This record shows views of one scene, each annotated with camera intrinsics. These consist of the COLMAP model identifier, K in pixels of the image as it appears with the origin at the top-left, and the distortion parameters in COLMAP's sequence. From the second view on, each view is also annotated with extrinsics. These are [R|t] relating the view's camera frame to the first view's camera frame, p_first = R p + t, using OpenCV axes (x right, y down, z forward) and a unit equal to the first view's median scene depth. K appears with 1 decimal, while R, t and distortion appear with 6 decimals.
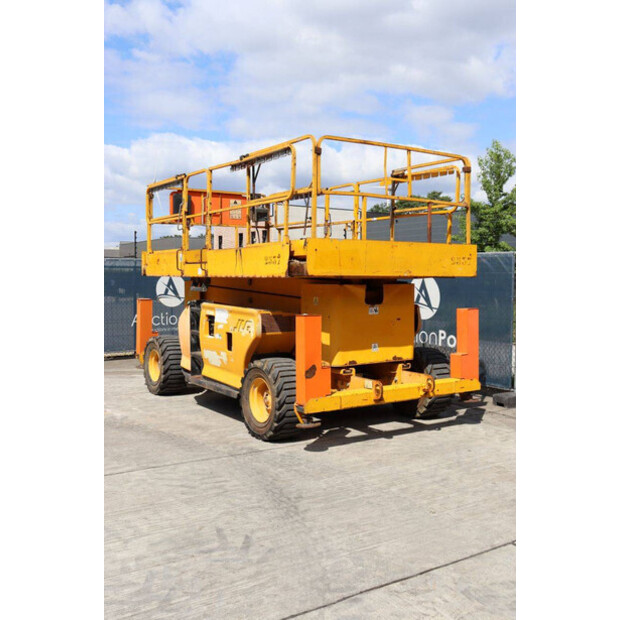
lens RADIAL K [[655.8, 0, 313.3], [0, 655.8, 311.4], [0, 0, 1]] dist [-0.024056, 0.003818]
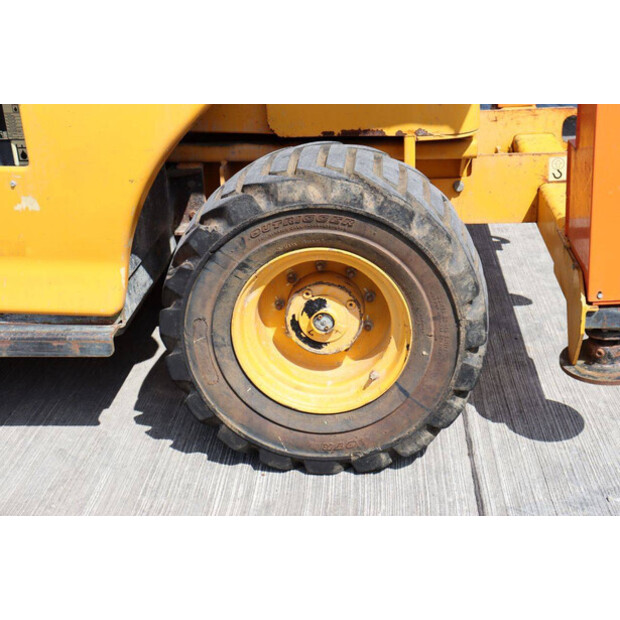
lens RADIAL K [[891.6, 0, 311.2], [0, 891.6, 308.7], [0, 0, 1]] dist [0.031919, 0.083900]
pose [[0.625024, -0.335033, 0.705051, -0.299513], [0.084339, 0.926907, 0.365691, 0.003768], [-0.776036, -0.169103, 0.607596, 0.758561]]
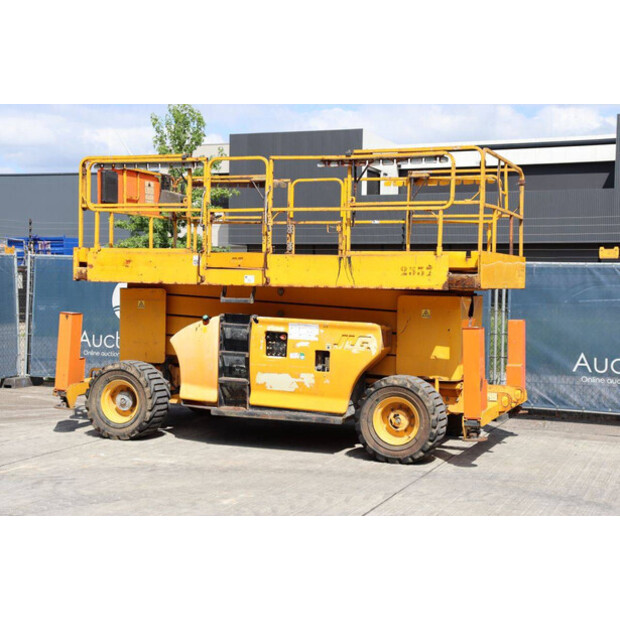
lens RADIAL K [[1003.7, 0, 311.4], [0, 1003.7, 311.7], [0, 0, 1]] dist [0.143133, 0.014248]
pose [[0.822822, -0.006192, 0.568265, -0.934979], [0.014868, 0.999833, -0.010634, -0.005726], [-0.568105, 0.017199, 0.822777, -0.100680]]
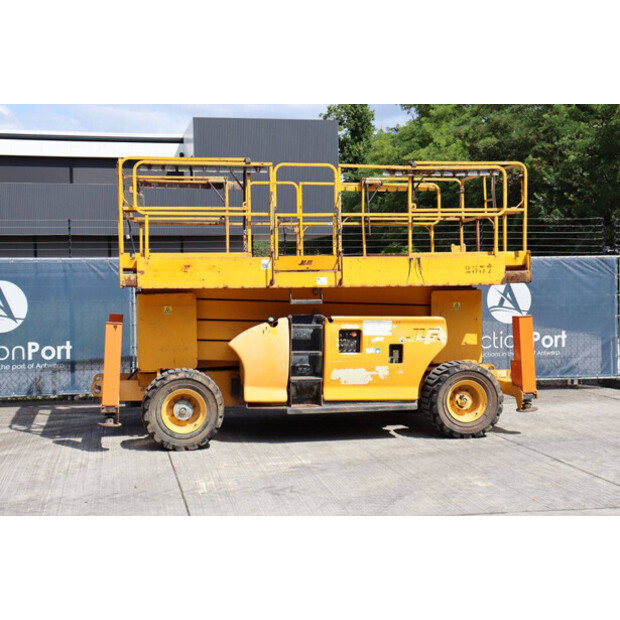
lens RADIAL K [[979.2, 0, 310.6], [0, 979.2, 309.5], [0, 0, 1]] dist [0.144801, 0.075428]
pose [[0.385768, -0.044796, 0.921508, -1.546385], [0.058944, 0.997977, 0.023837, -0.061840], [-0.920711, 0.045122, 0.387628, 0.577389]]
